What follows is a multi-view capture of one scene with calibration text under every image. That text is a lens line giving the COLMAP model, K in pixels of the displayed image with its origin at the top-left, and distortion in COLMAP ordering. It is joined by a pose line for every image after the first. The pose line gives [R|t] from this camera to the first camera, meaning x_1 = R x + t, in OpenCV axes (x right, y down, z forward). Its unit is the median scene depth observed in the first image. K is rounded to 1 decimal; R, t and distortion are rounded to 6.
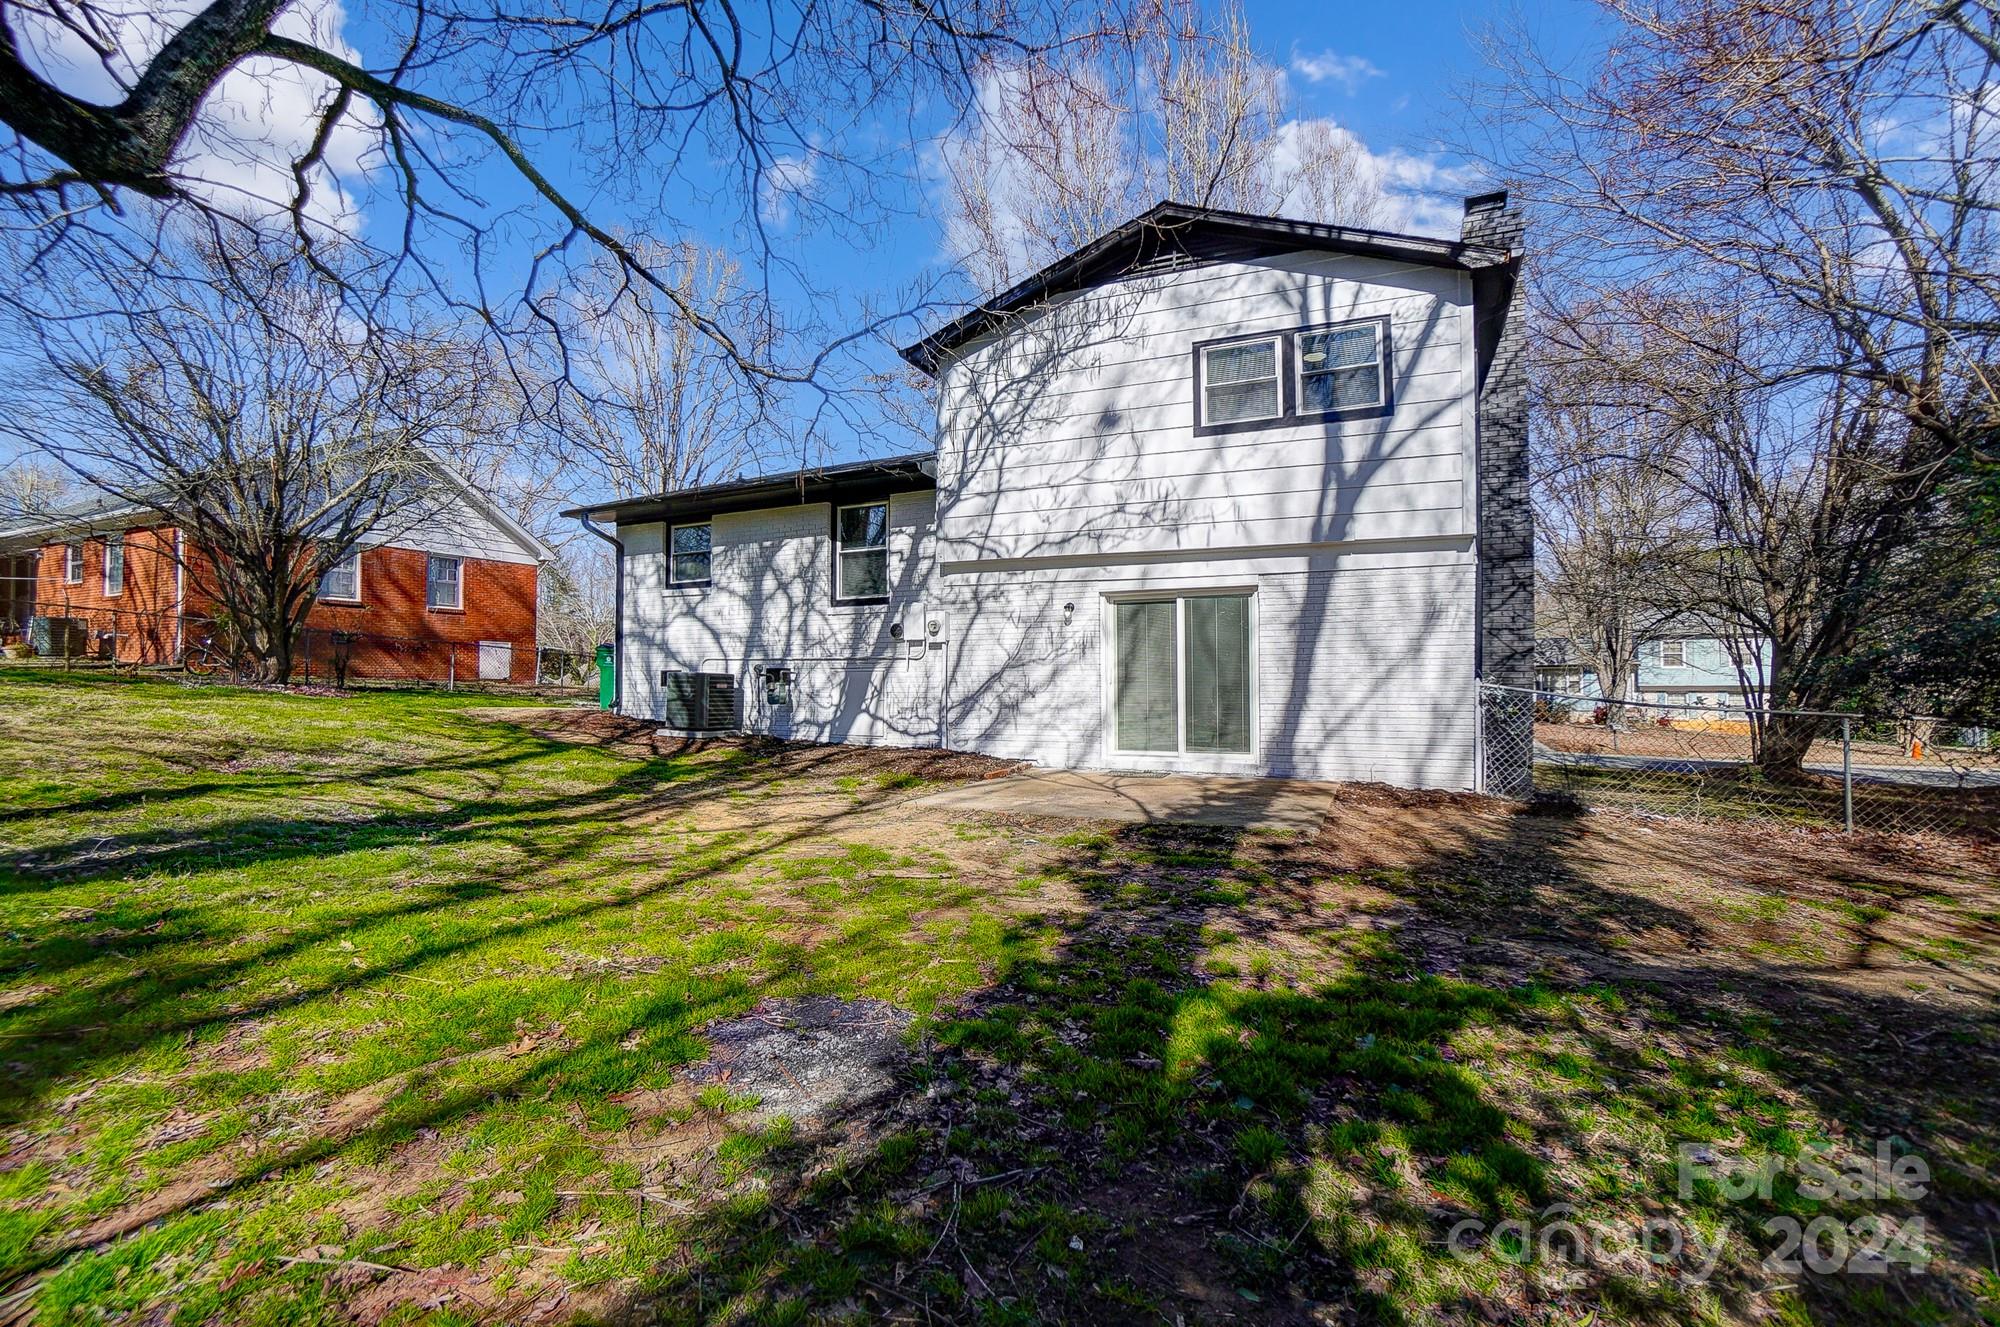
lens RADIAL K [[892.1, 0, 1003.7], [0, 892.1, 666.1], [0, 0, 1]] dist [-0.021067, 0.005355]
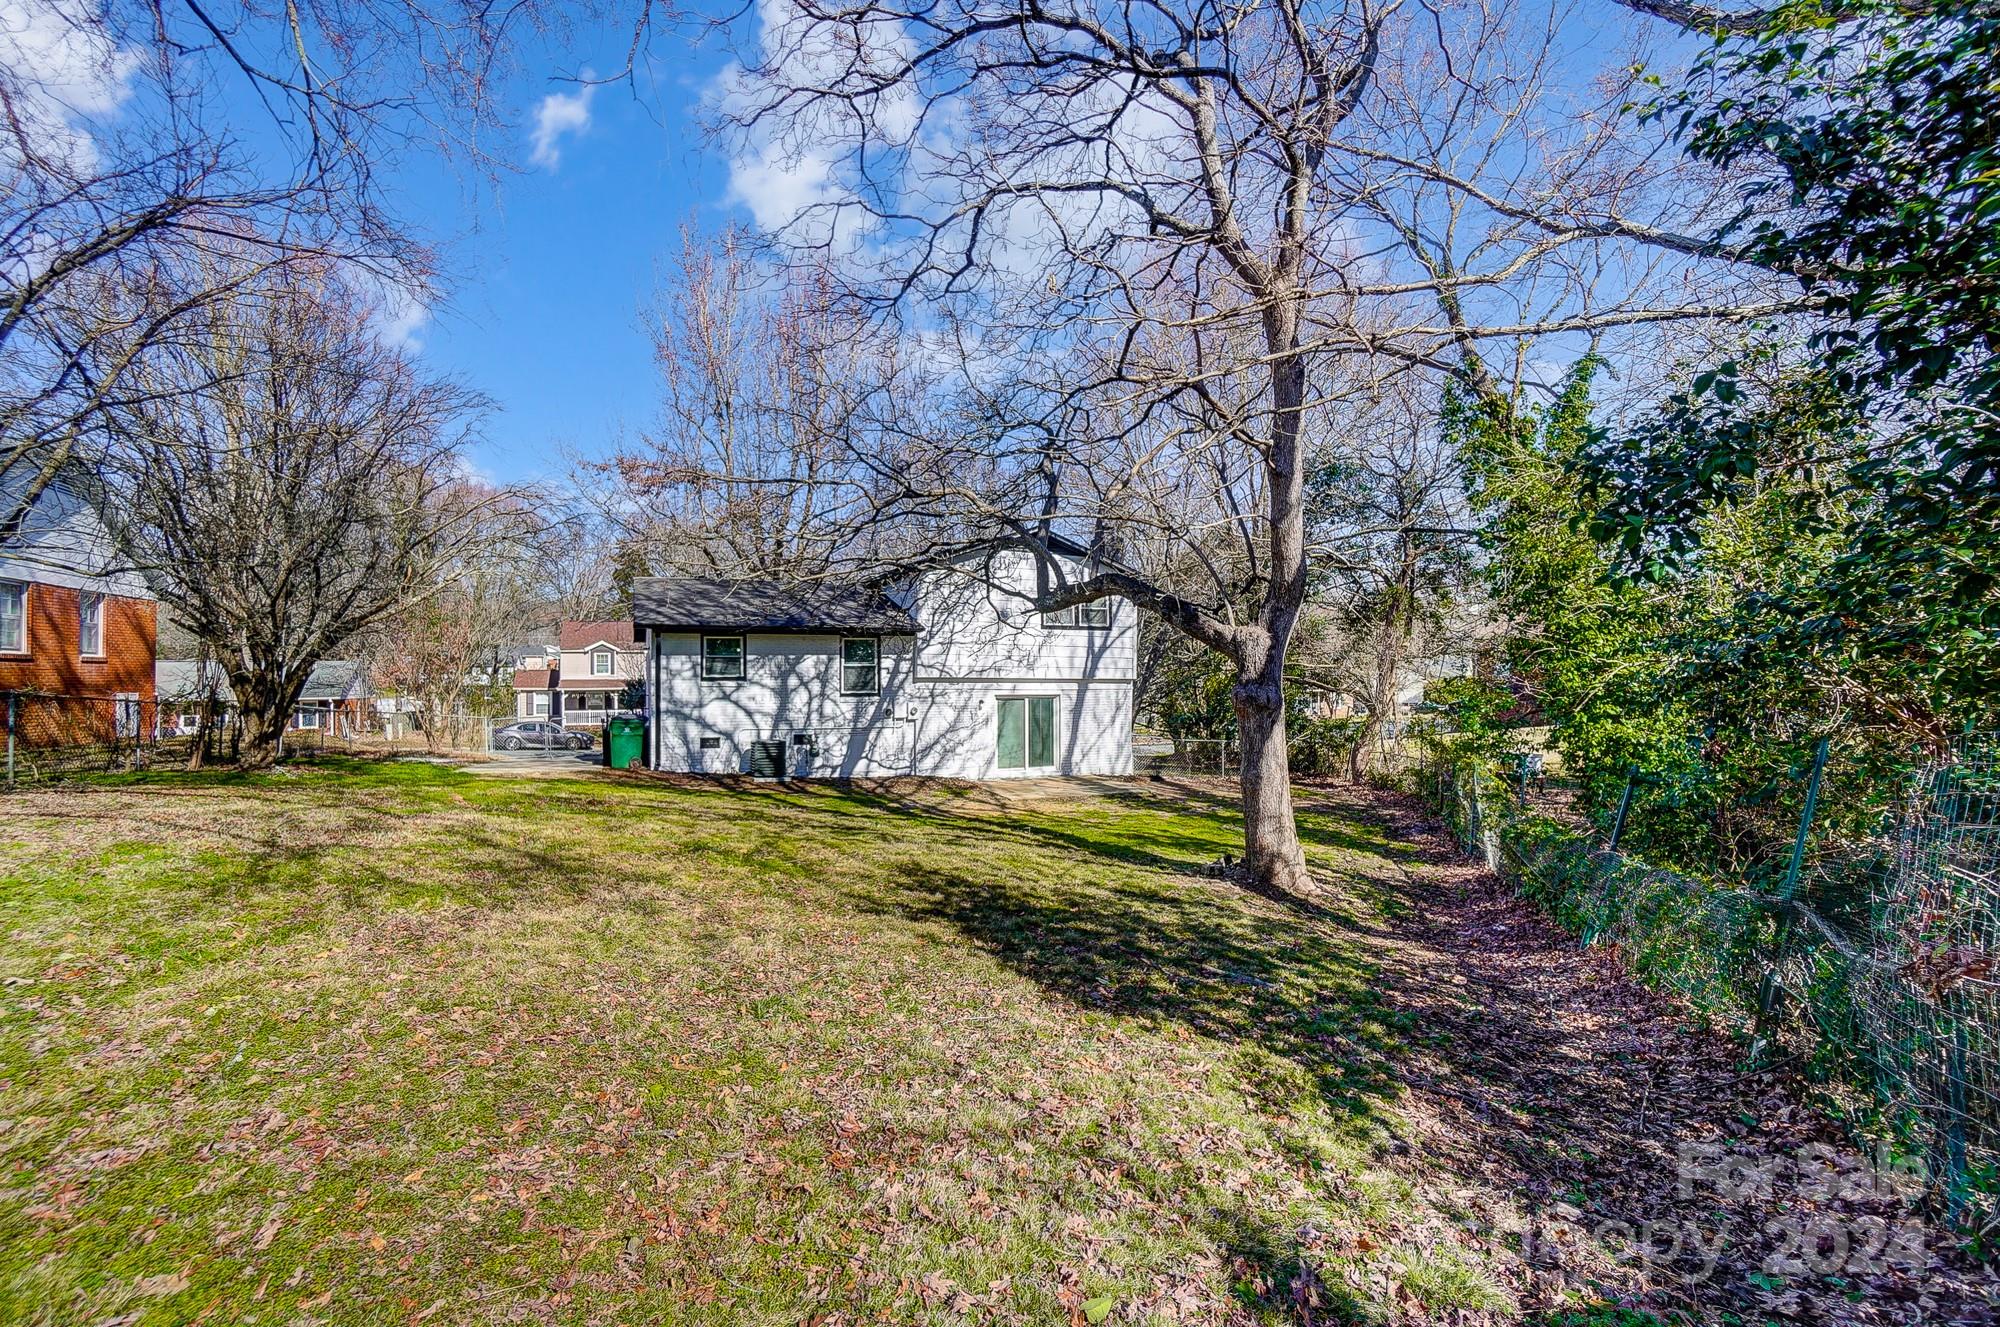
lens RADIAL K [[892.1, 0, 992.3], [0, 892.1, 663.8], [0, 0, 1]] dist [-0.021067, 0.005355]
pose [[0.676760, 0.009594, 0.736141, -1.401797], [-0.015459, 0.999880, 0.001182, -0.153486], [-0.736042, -0.012180, 0.676827, -0.408138]]
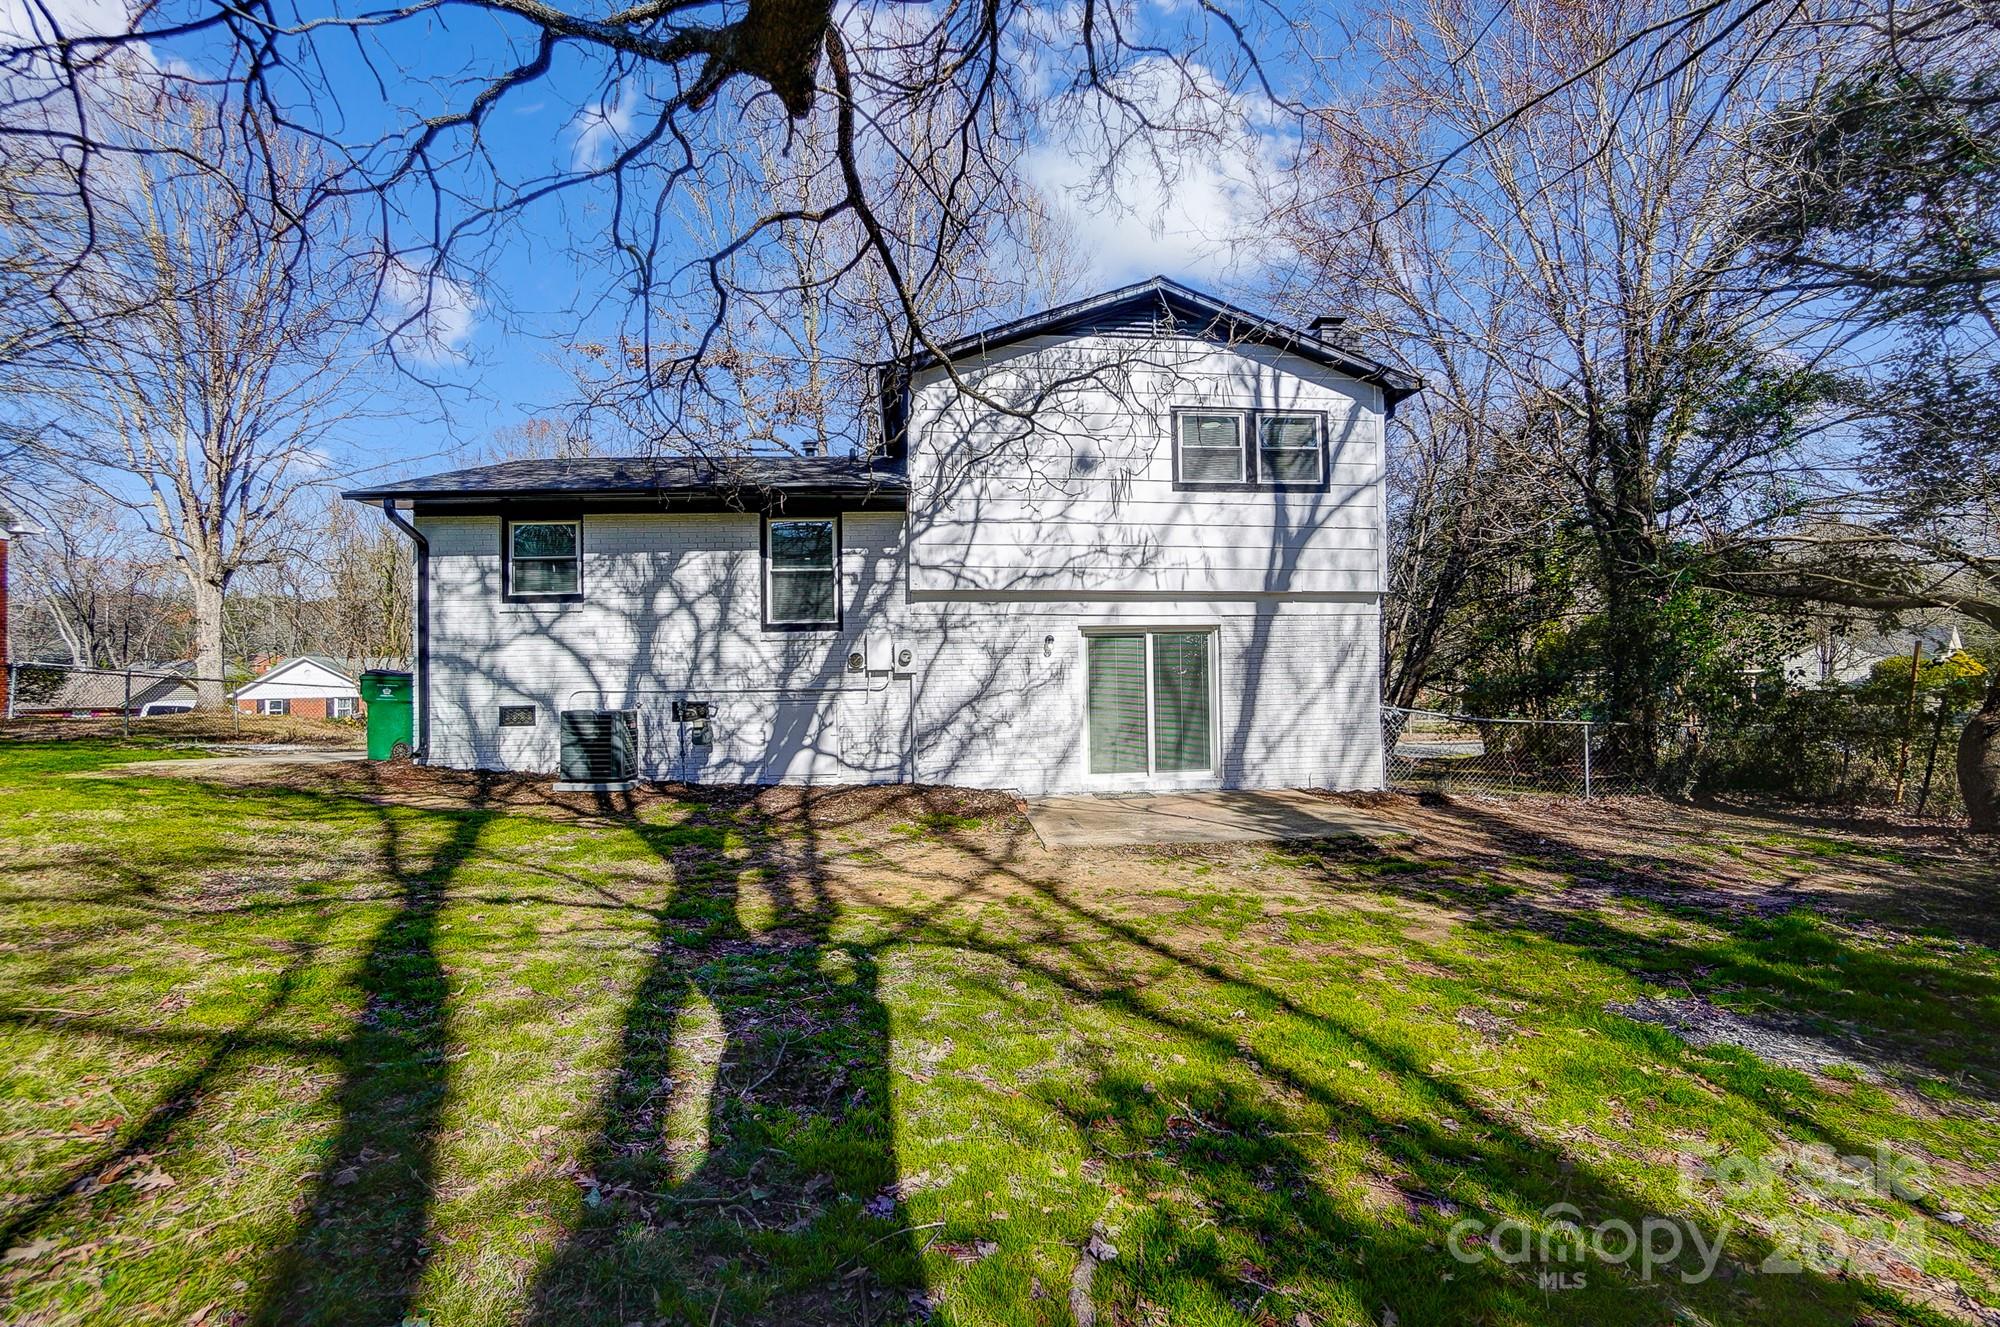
lens RADIAL K [[892.1, 0, 982.0], [0, 892.1, 668.5], [0, 0, 1]] dist [-0.021067, 0.005355]
pose [[0.866335, -0.008322, 0.499395, -0.497117], [0.002609, 0.999923, 0.012137, -0.043874], [-0.499457, -0.009212, 0.866290, 0.134457]]
